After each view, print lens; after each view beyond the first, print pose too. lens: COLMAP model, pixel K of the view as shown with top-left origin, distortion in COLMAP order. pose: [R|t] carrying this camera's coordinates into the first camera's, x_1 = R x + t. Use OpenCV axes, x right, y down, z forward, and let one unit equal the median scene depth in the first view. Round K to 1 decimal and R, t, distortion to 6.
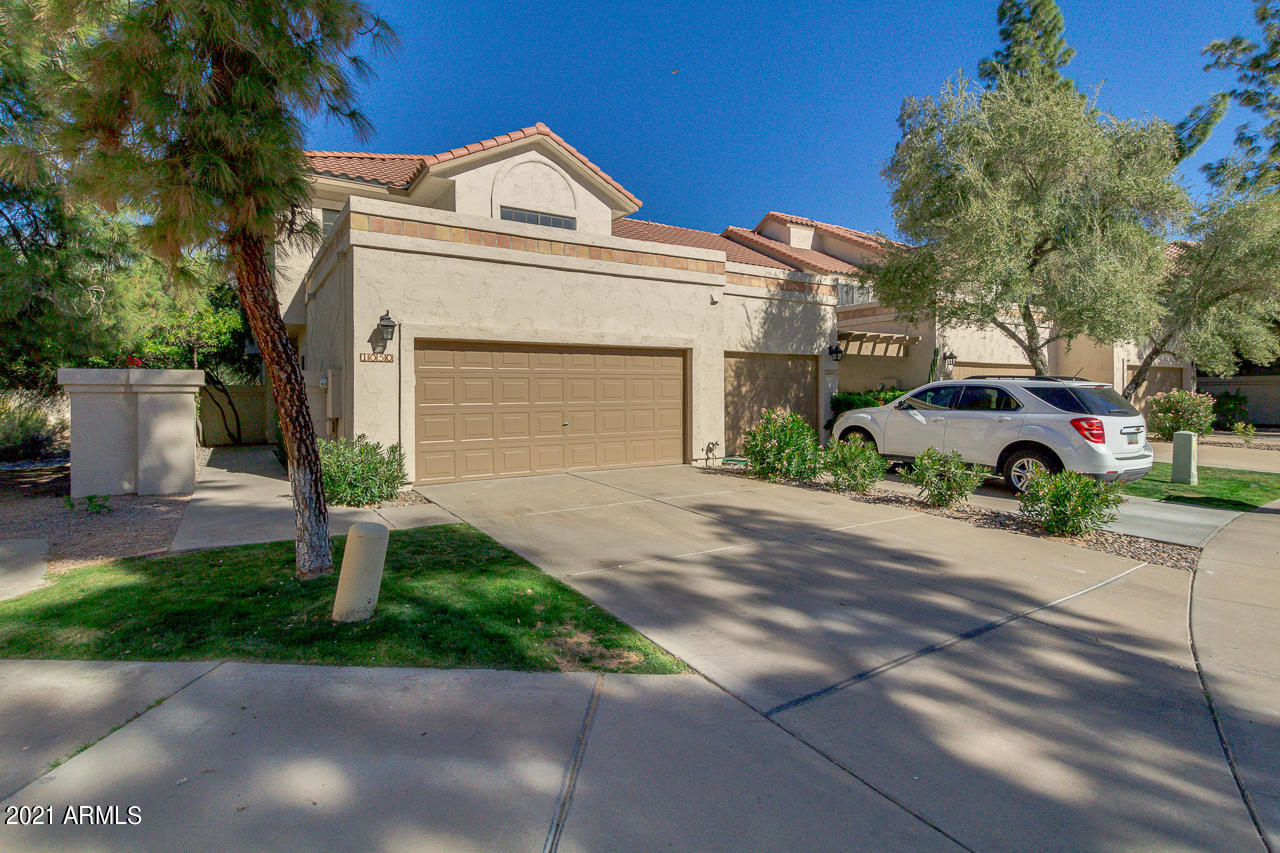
lens RADIAL K [[636.2, 0, 637.6], [0, 636.2, 395.7], [0, 0, 1]] dist [0.014221, -0.000057]
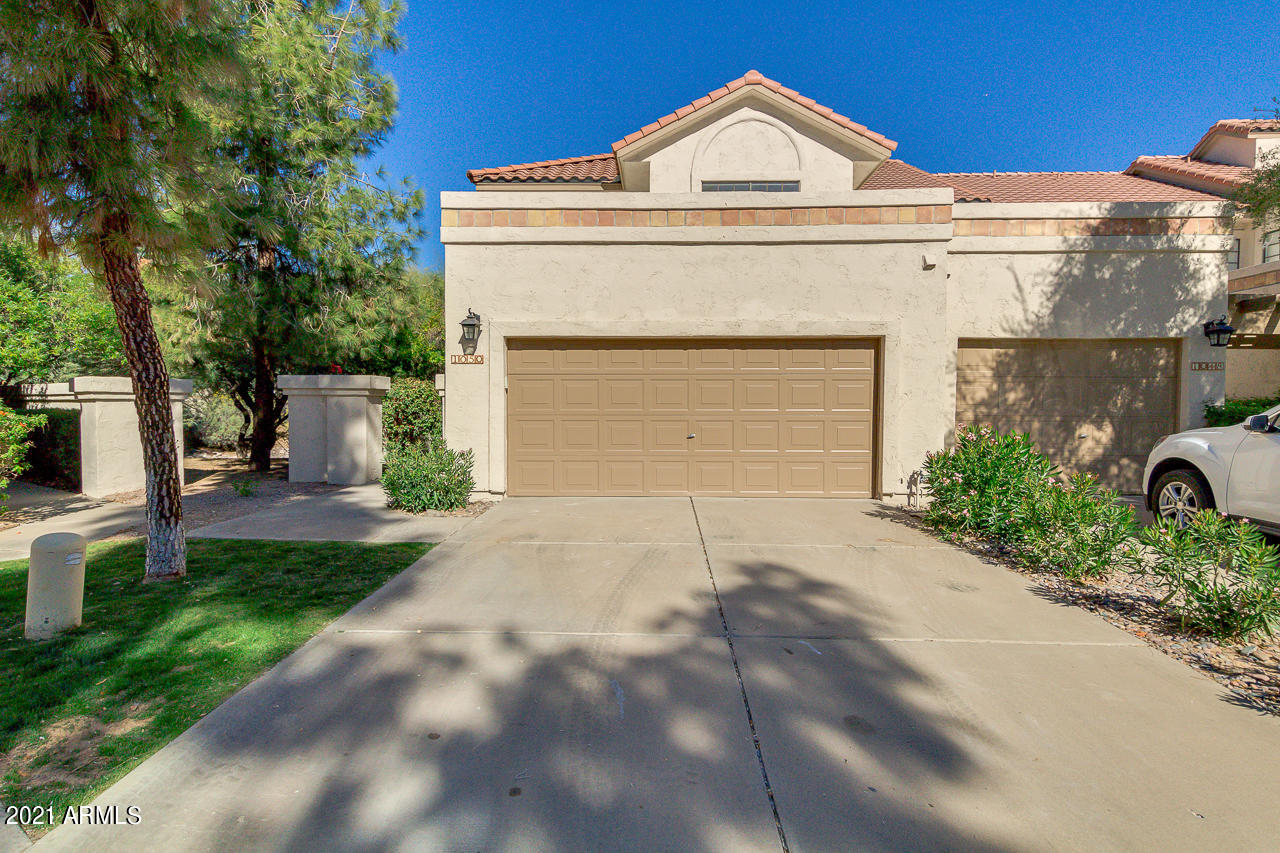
lens RADIAL K [[664.2, 0, 640.0], [0, 664.2, 426.5], [0, 0, 1]] dist [0.019039, 0.000061]
pose [[0.827656, 0.028830, -0.560495, 0.241952], [-0.010299, 0.999292, 0.036192, 0.001423], [0.561141, -0.024182, 0.827367, 0.209523]]
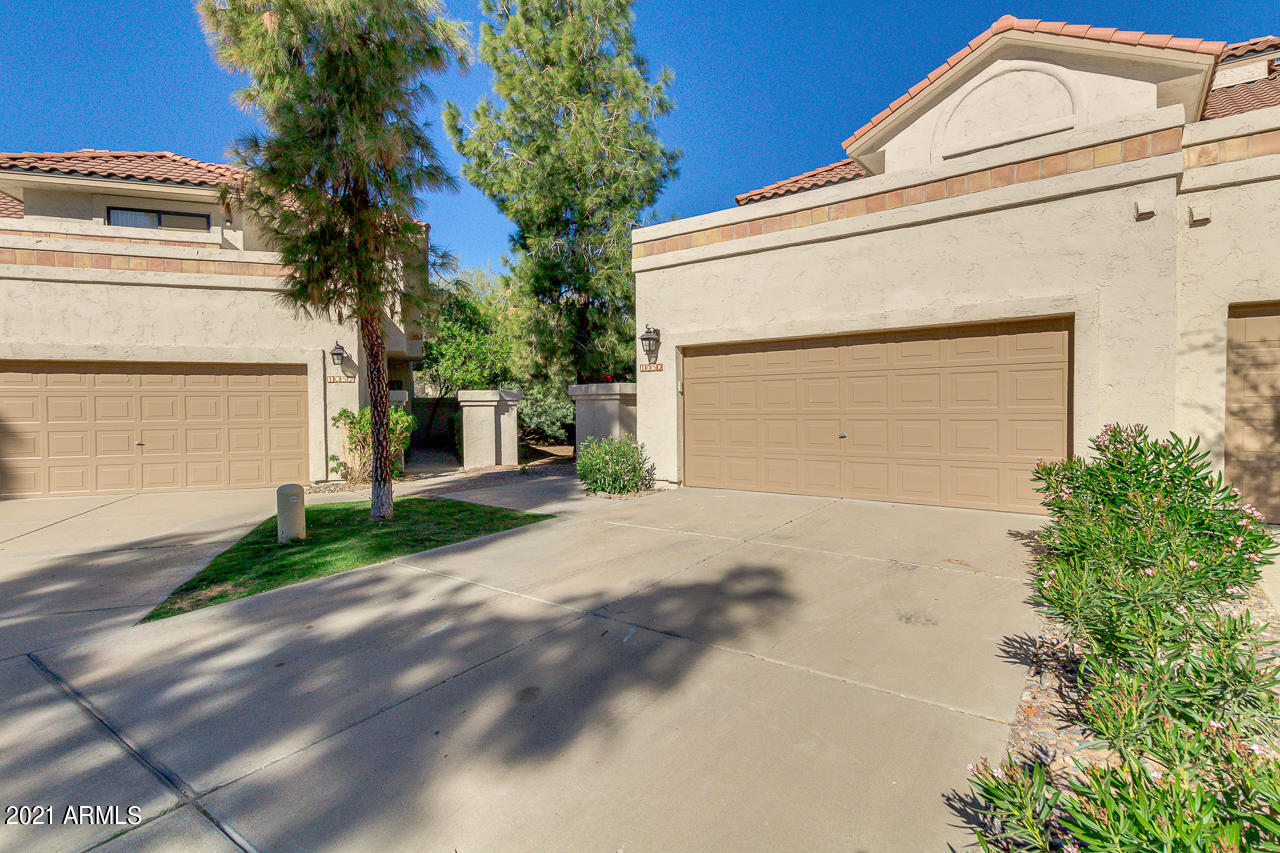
lens RADIAL K [[626.0, 0, 644.4], [0, 626.0, 419.6], [0, 0, 1]] dist [0.012695, -0.000139]
pose [[0.343865, 0.025609, -0.938670, 0.416201], [0.008236, 0.999507, 0.030286, -0.000905], [0.938983, -0.018145, 0.343485, 0.399160]]
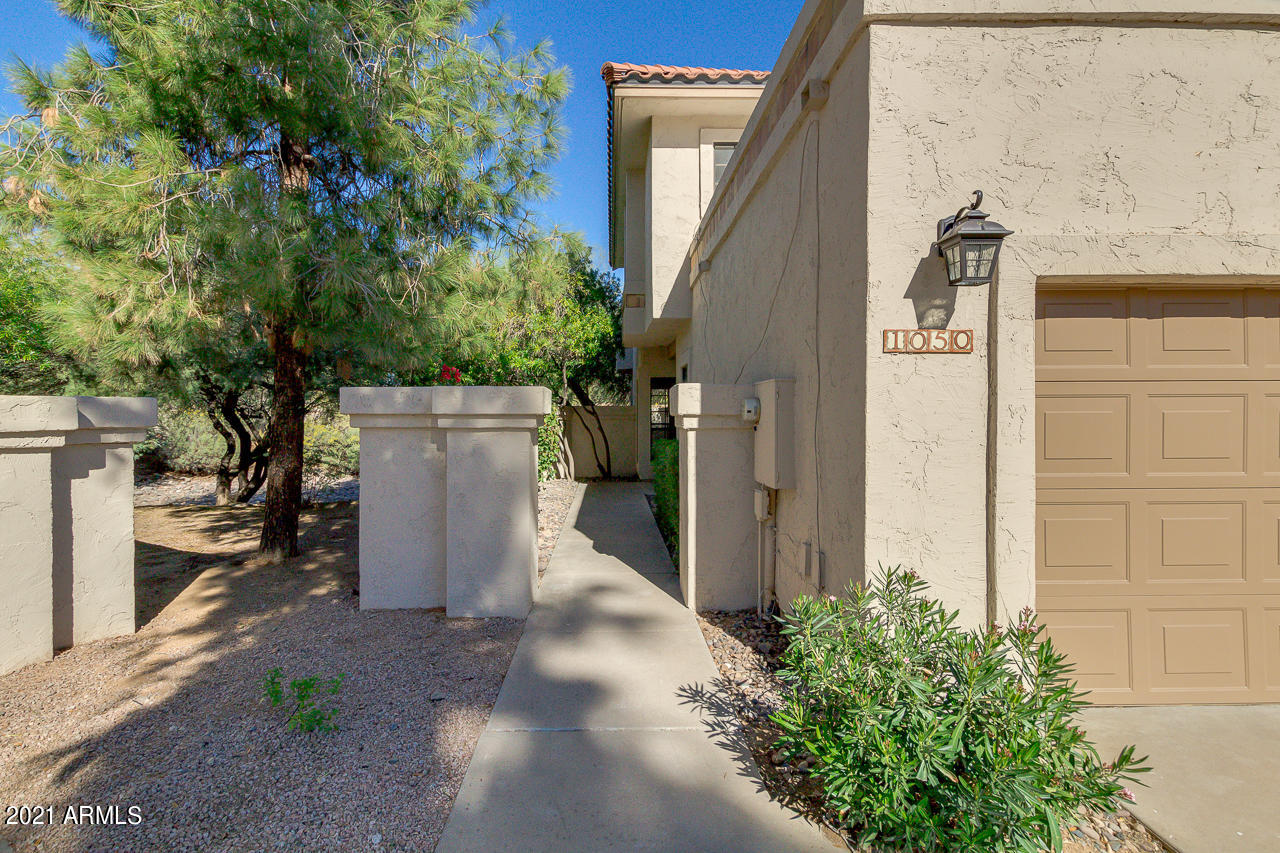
lens RADIAL K [[628.0, 0, 615.0], [0, 628.0, 414.7], [0, 0, 1]] dist [0.003060, 0.000172]
pose [[0.849918, 0.006522, -0.526874, -0.246017], [-0.003541, 0.999972, 0.006667, -0.014040], [0.526903, -0.003801, 0.849917, 0.408361]]
